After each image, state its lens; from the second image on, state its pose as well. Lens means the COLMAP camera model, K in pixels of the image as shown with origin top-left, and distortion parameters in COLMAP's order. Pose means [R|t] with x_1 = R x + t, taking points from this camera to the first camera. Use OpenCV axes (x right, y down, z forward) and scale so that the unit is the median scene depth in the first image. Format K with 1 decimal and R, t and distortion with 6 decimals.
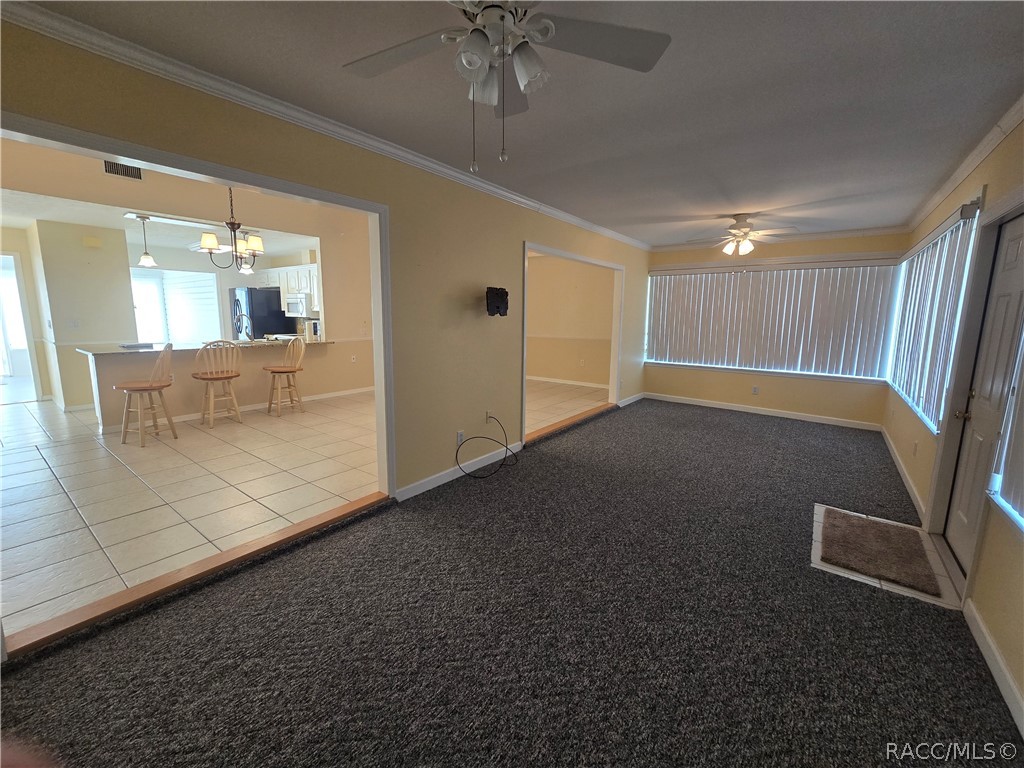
lens RADIAL K [[417.8, 0, 513.5], [0, 417.8, 375.7], [0, 0, 1]] dist [-0.000139, -0.000520]
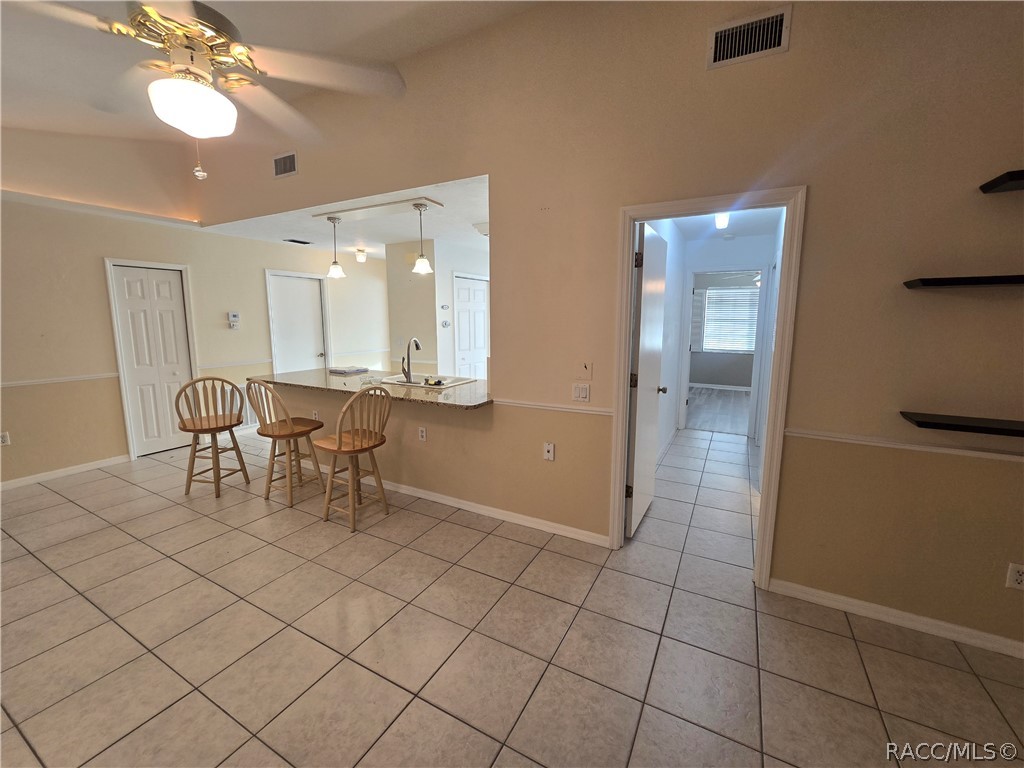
lens RADIAL K [[417.8, 0, 513.5], [0, 417.8, 375.7], [0, 0, 1]] dist [-0.000139, -0.000520]
pose [[0.143633, 0.129329, -0.981144, 0.007727], [-0.147101, 0.983200, 0.108066, -0.164015], [0.978637, 0.128805, 0.160245, 0.949991]]
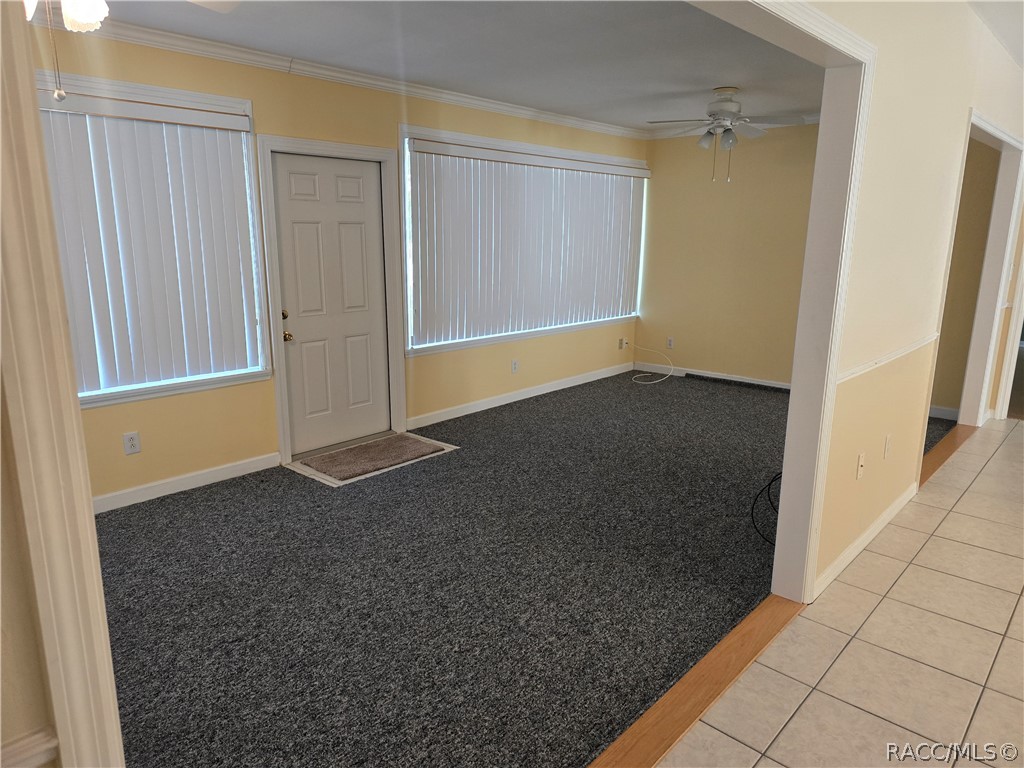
lens RADIAL K [[685.3, 0, 515.7], [0, 685.3, 387.9], [0, 0, 1]] dist [0.085500, -0.087574]
pose [[-0.995627, -0.042849, 0.083016, 0.147437], [-0.009372, 0.929938, 0.367596, -0.170970], [-0.092951, 0.365210, -0.926273, 1.056122]]
